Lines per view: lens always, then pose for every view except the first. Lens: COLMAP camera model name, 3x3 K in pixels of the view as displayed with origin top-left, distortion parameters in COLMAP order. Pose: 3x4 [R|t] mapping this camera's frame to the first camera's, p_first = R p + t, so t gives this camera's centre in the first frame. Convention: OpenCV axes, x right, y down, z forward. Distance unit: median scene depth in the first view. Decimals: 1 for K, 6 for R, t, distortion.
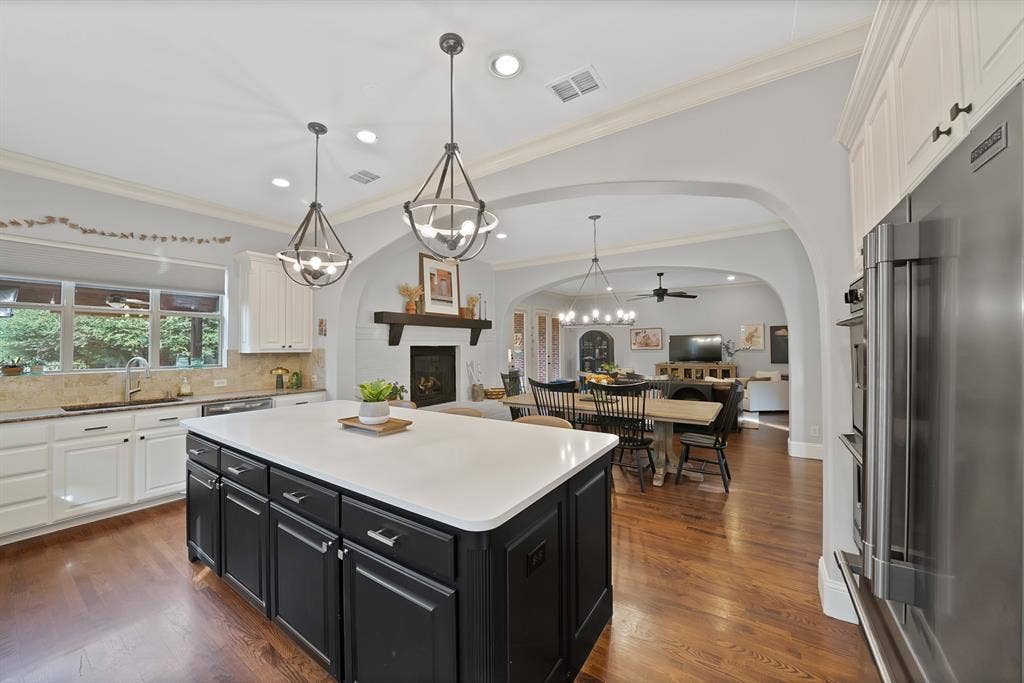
lens RADIAL K [[367.0, 0, 507.4], [0, 367.0, 338.8], [0, 0, 1]] dist [-0.020341, 0.000463]
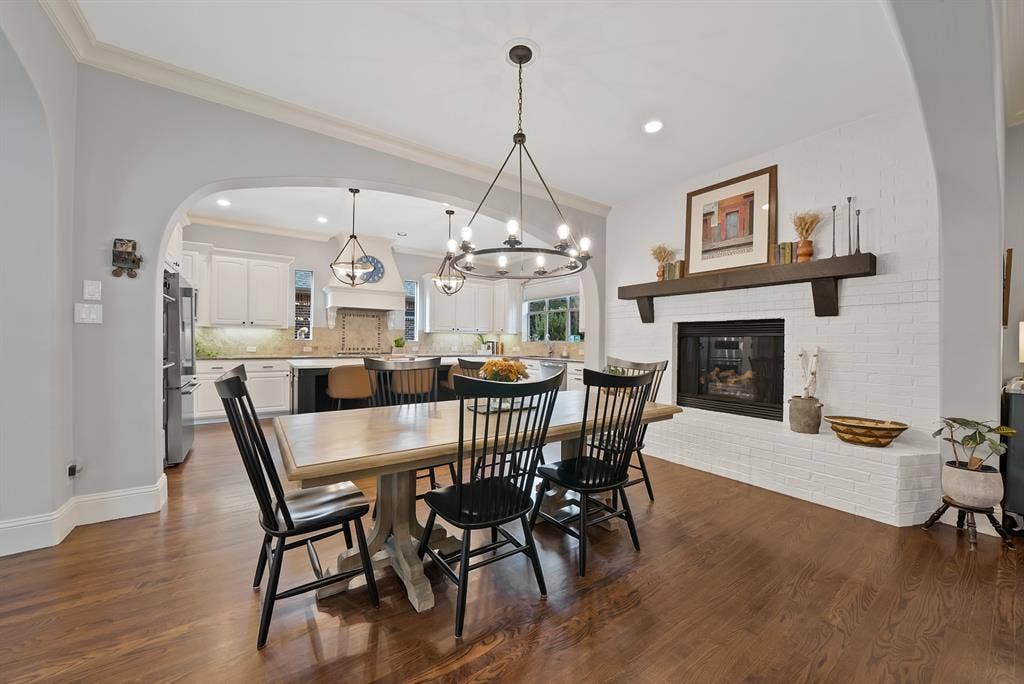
lens RADIAL K [[367.0, 0, 488.7], [0, 367.0, 343.8], [0, 0, 1]] dist [-0.020341, 0.000463]
pose [[-0.347035, 0.014230, -0.937744, 0.673533], [0.012526, 0.999866, 0.010538, 0.058511], [0.937768, -0.008089, -0.347167, 1.031802]]
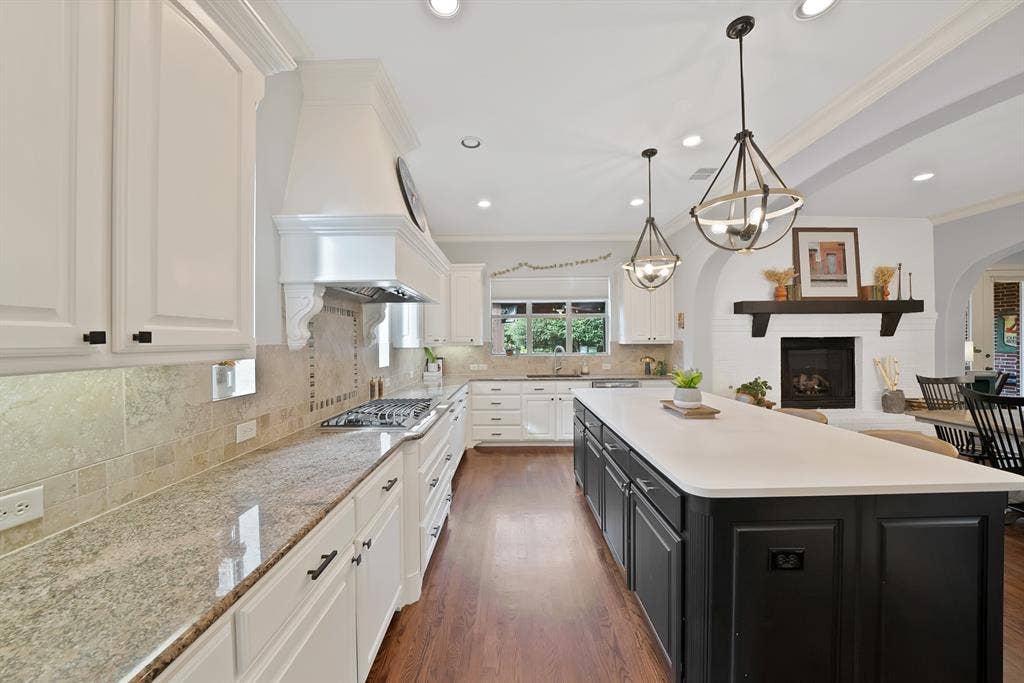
lens RADIAL K [[367.0, 0, 512.9], [0, 367.0, 343.7], [0, 0, 1]] dist [-0.020341, 0.000463]
pose [[0.564649, 0.007526, -0.825297, 0.104726], [0.022159, 0.999460, 0.024275, -0.001034], [0.825033, -0.031994, 0.564177, -0.025488]]
